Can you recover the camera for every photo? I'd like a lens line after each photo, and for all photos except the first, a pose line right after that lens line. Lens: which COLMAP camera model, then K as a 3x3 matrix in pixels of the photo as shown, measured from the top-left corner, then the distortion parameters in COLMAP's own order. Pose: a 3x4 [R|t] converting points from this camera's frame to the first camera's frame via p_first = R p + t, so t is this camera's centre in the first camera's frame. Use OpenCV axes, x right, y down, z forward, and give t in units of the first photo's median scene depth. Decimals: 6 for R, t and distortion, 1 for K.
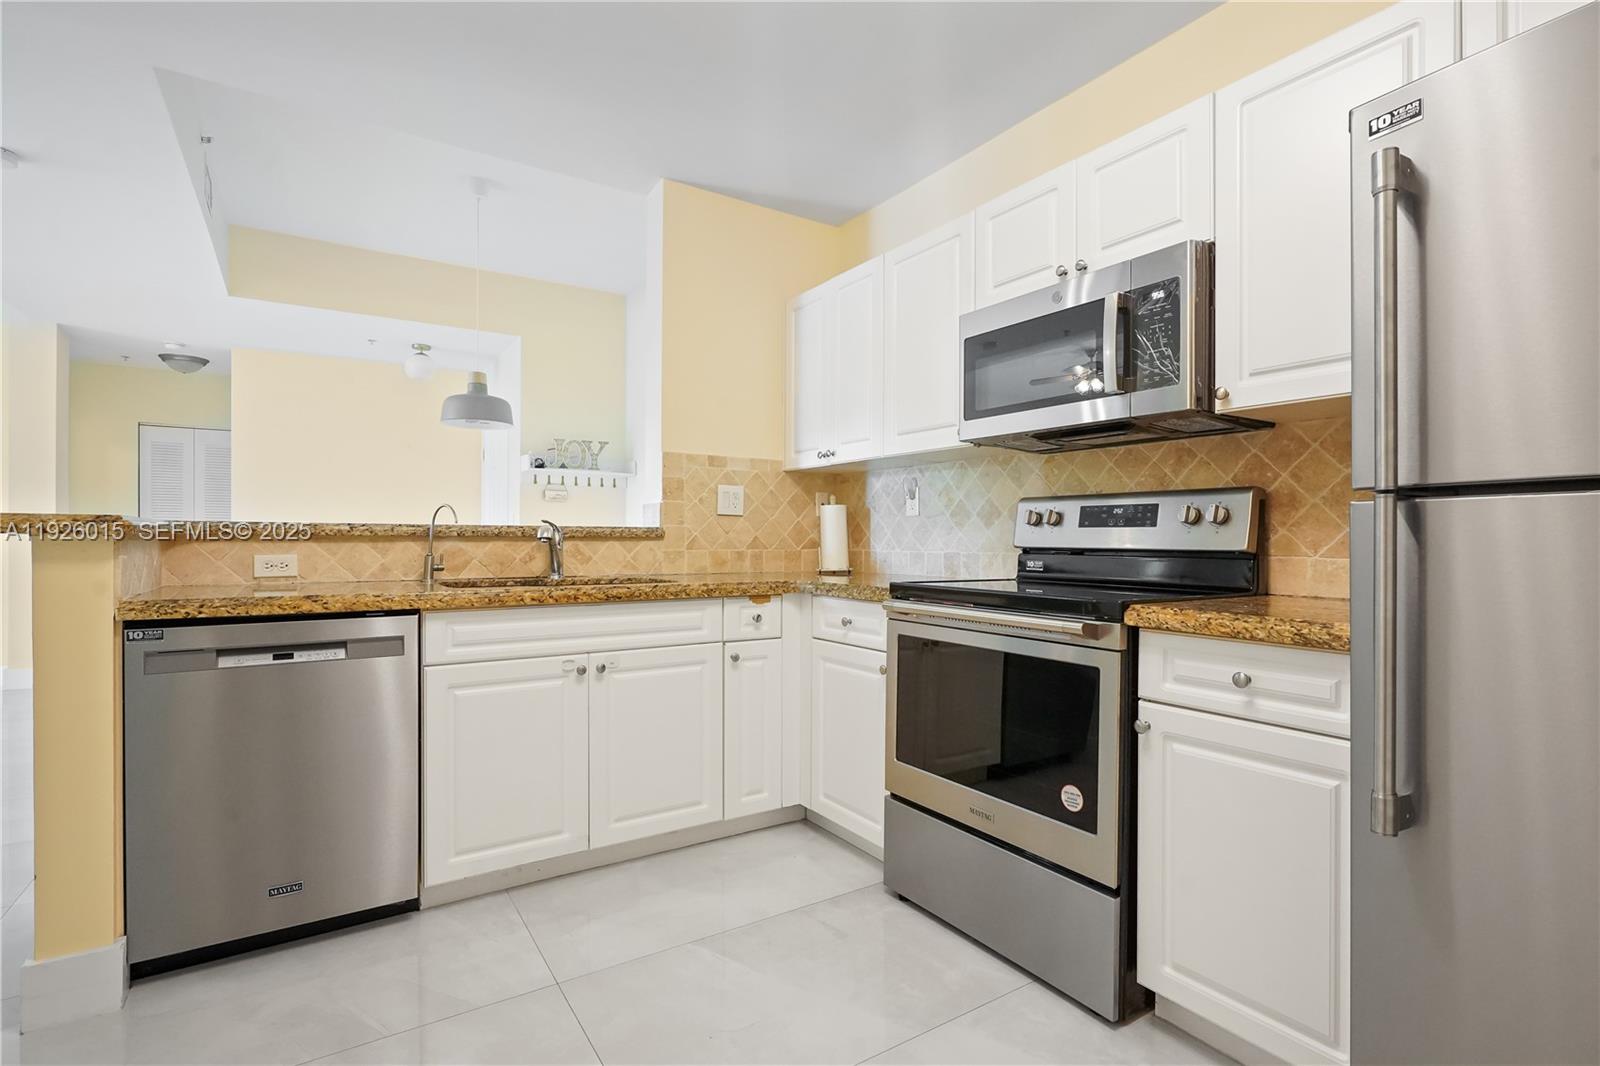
lens RADIAL K [[757.8, 0, 795.5], [0, 757.8, 534.8], [0, 0, 1]] dist [-0.008552, 0.000301]
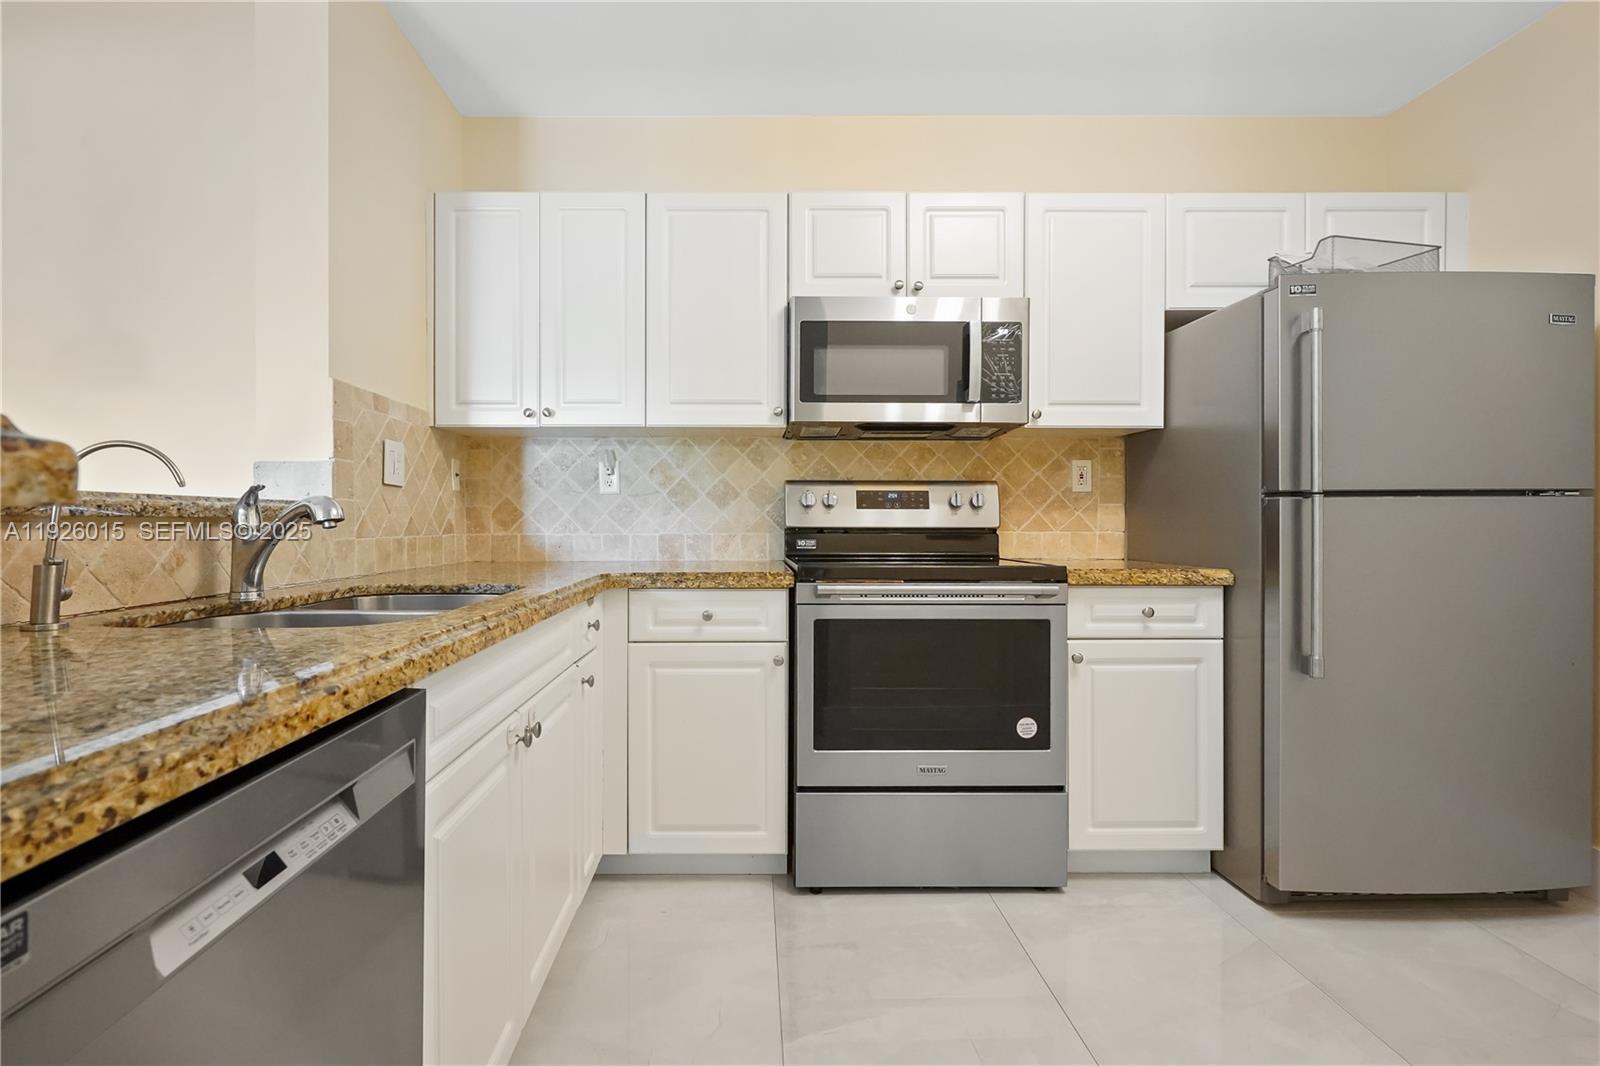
lens RADIAL K [[757.8, 0, 793.1], [0, 757.8, 519.2], [0, 0, 1]] dist [-0.008552, 0.000301]
pose [[0.539784, -0.002344, 0.841800, -0.634639], [-0.002134, 0.999989, 0.004153, 0.000738], [-0.841801, -0.004038, 0.539773, 0.467345]]
